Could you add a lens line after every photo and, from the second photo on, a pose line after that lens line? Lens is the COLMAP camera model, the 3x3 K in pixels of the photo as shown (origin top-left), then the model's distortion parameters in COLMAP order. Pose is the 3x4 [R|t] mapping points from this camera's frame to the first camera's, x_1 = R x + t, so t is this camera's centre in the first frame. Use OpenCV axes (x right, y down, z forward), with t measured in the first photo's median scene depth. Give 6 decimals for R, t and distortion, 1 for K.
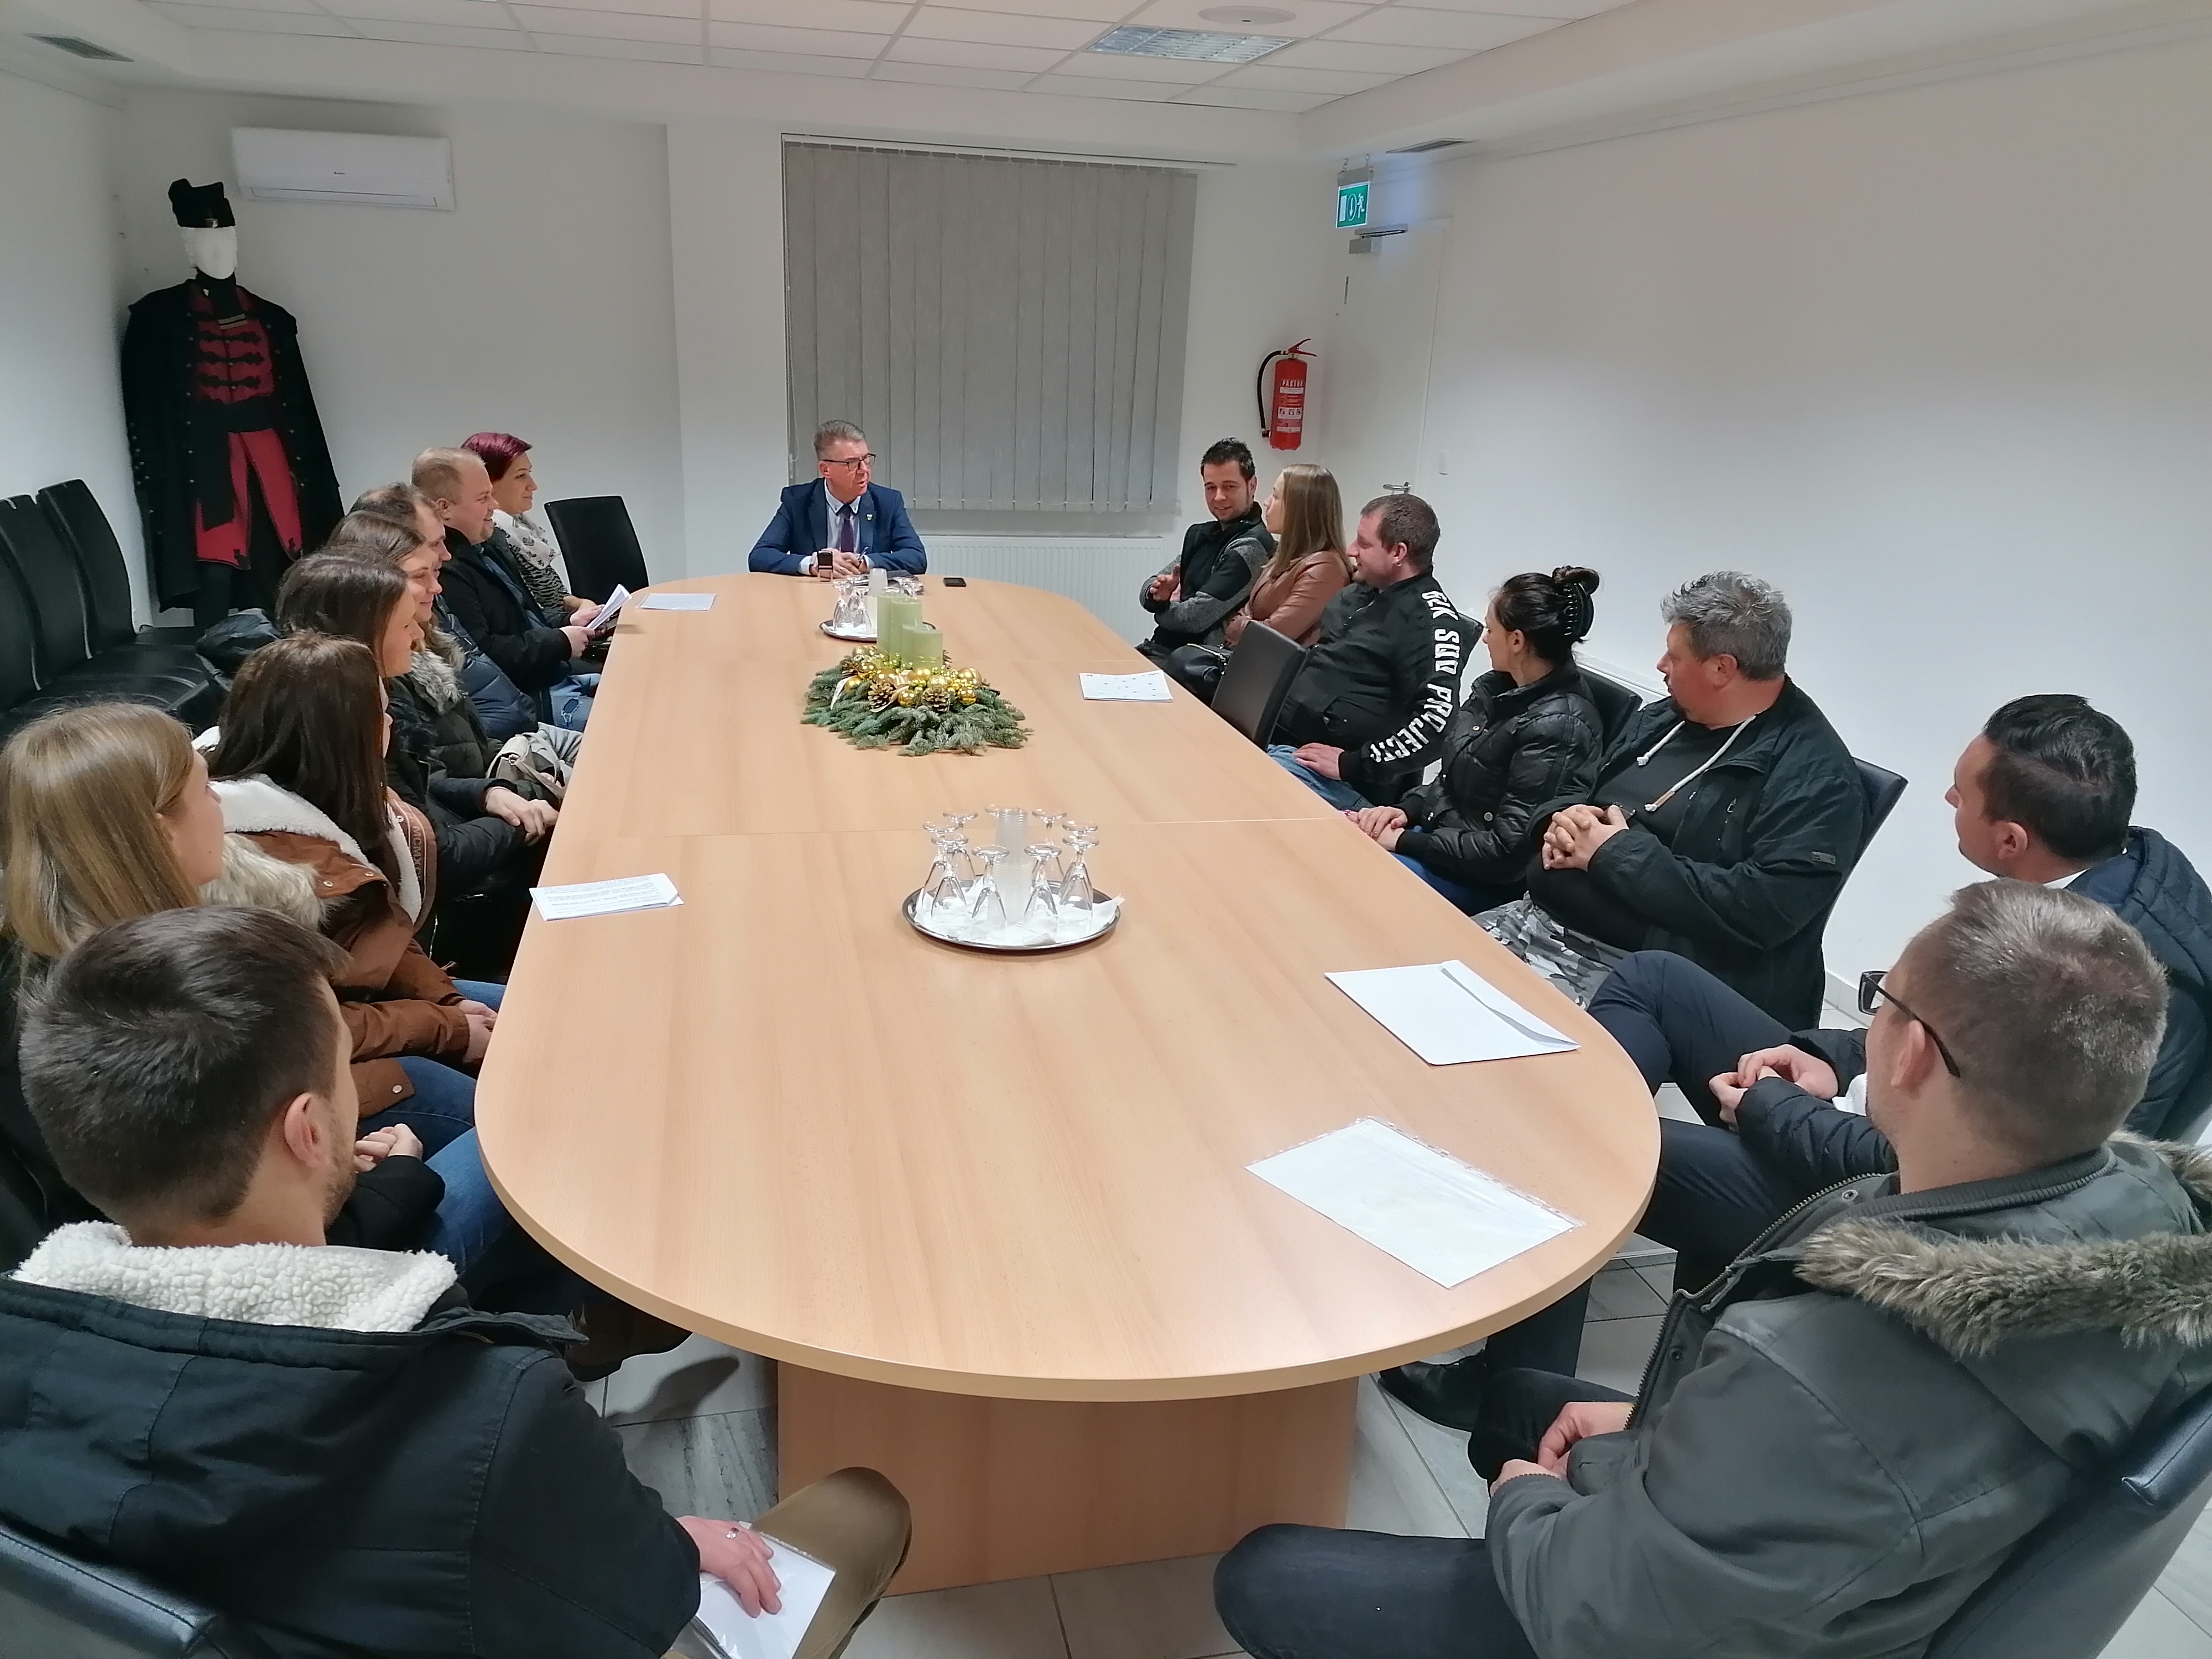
lens RADIAL K [[1663.1, 0, 1088.8], [0, 1663.1, 813.6], [0, 0, 1]] dist [0.055517, -0.055590]
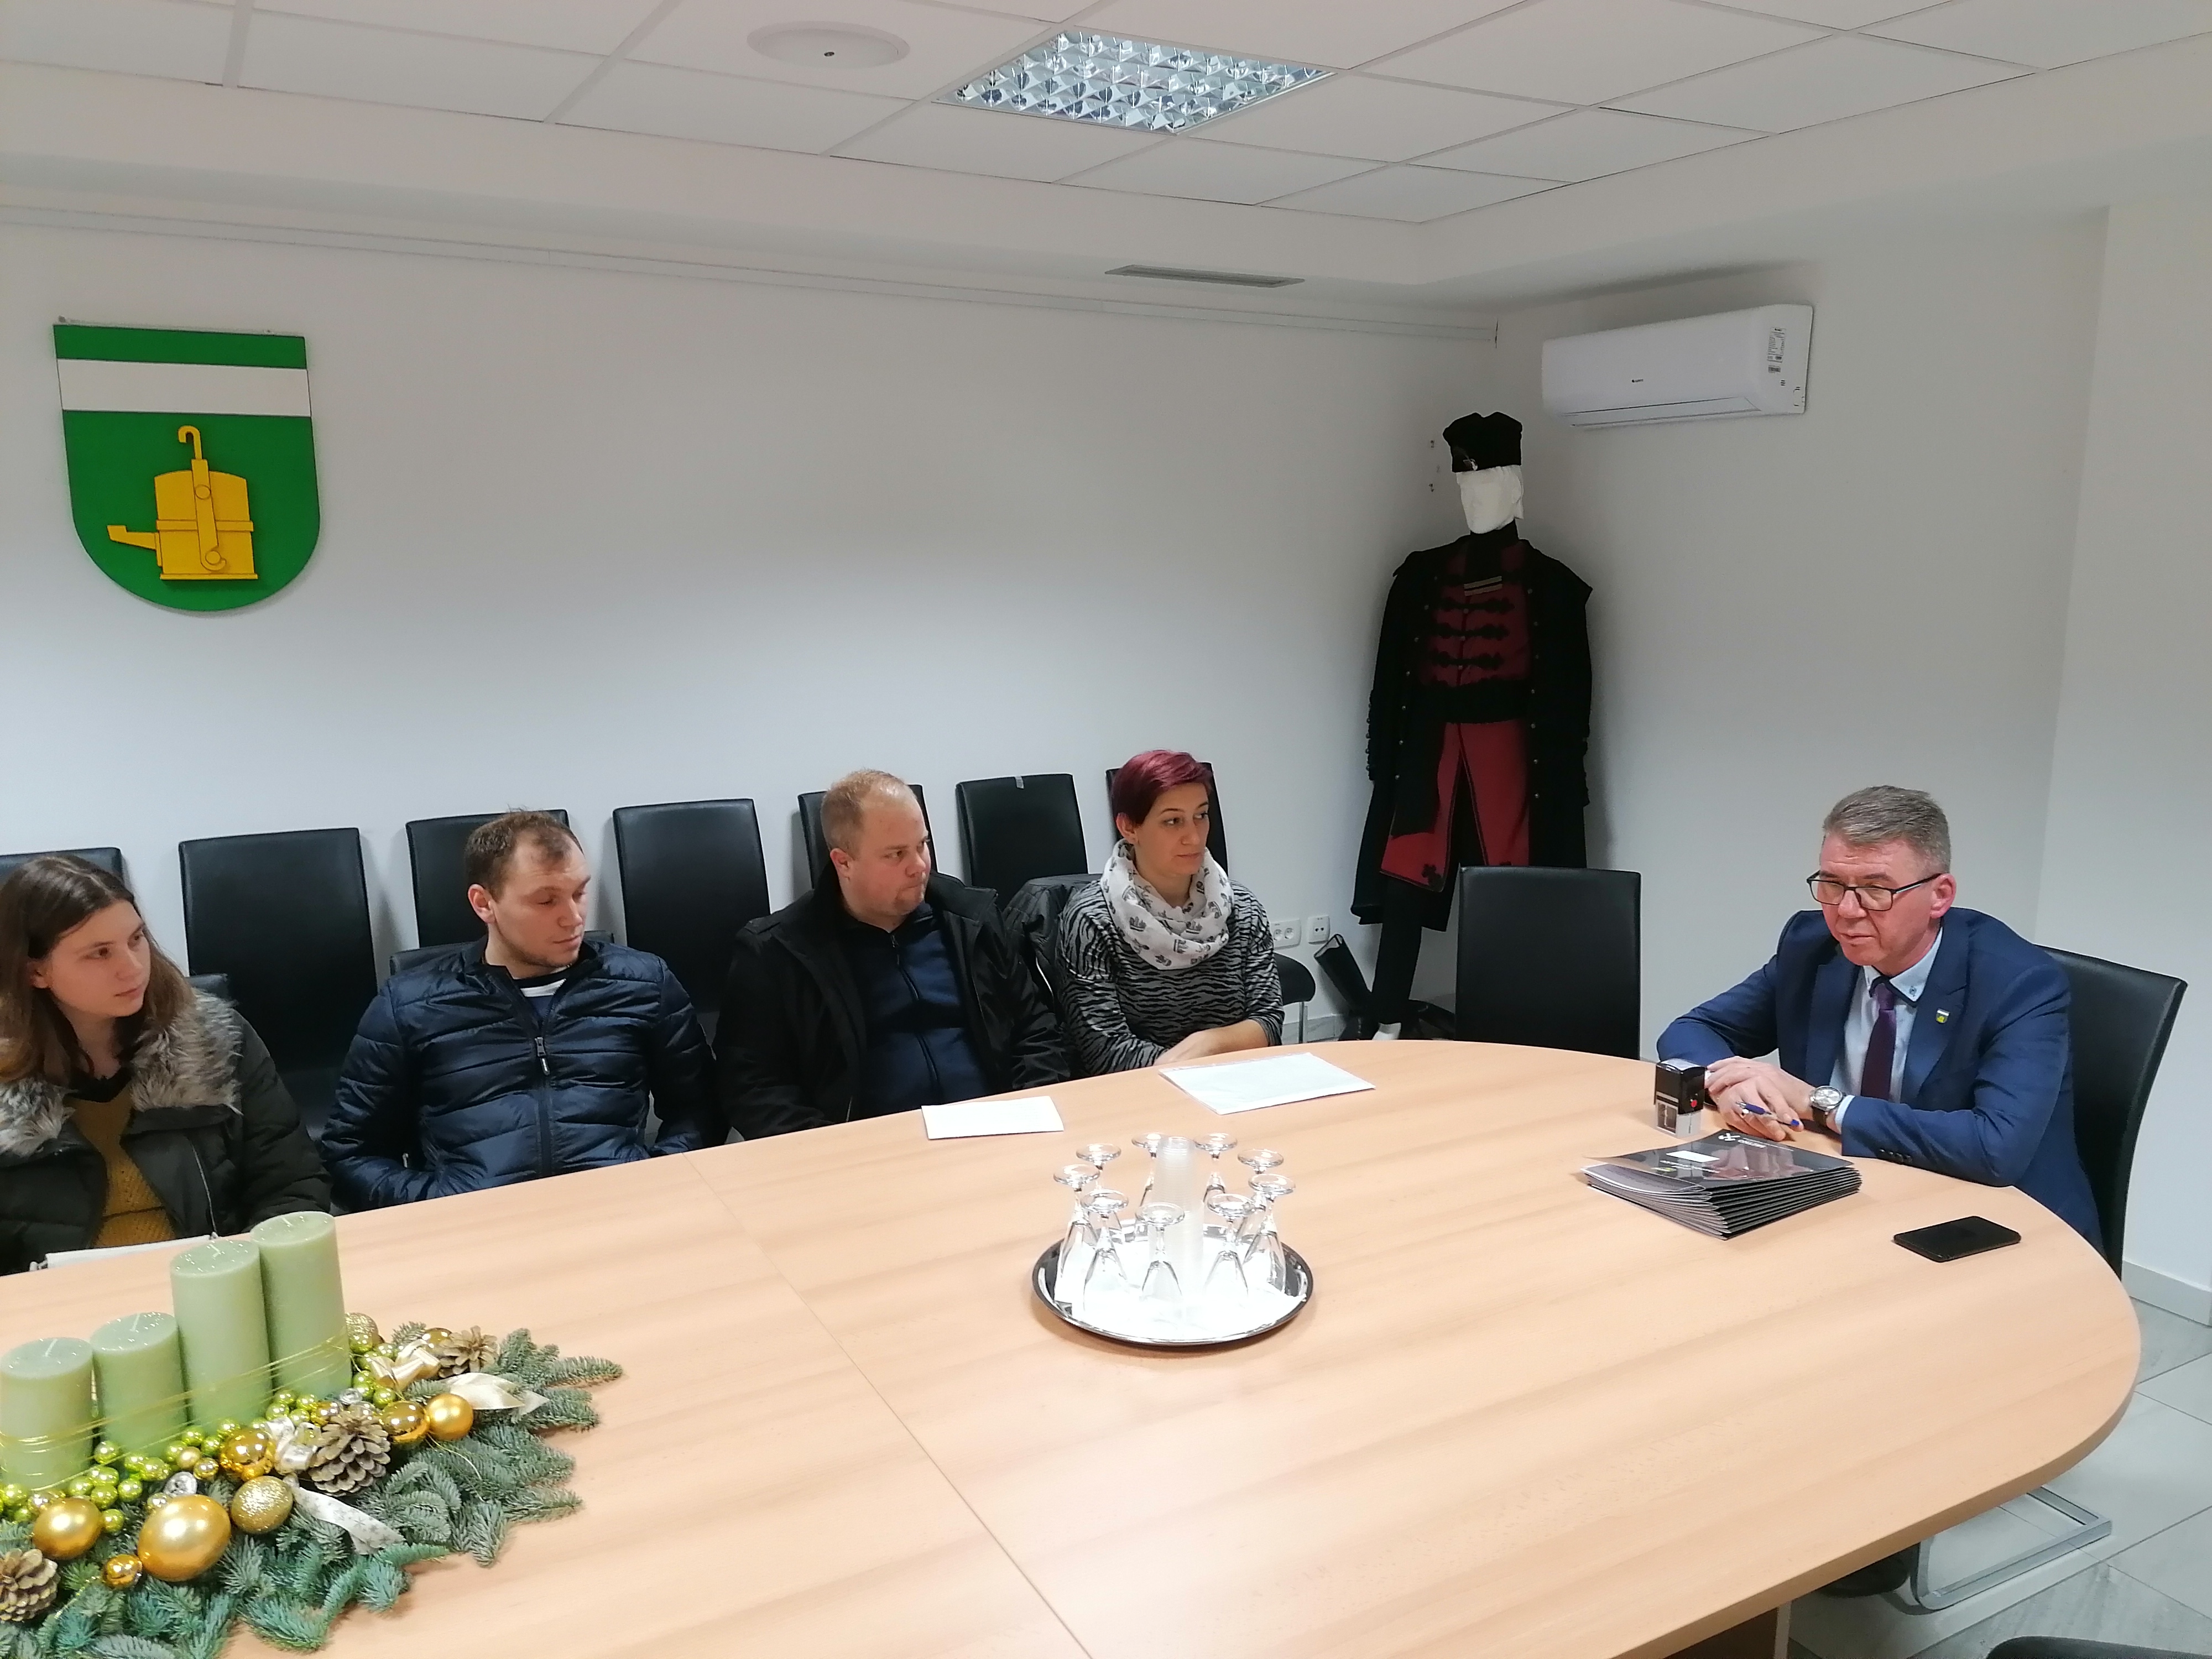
lens RADIAL K [[1663.1, 0, 1127.4], [0, 1663.1, 821.8], [0, 0, 1]] dist [0.055517, -0.055590]
pose [[0.238010, 0.127523, -0.962855, 0.210103], [-0.257831, 0.964071, 0.063951, -0.192634], [0.936416, 0.233032, 0.262338, 0.664719]]
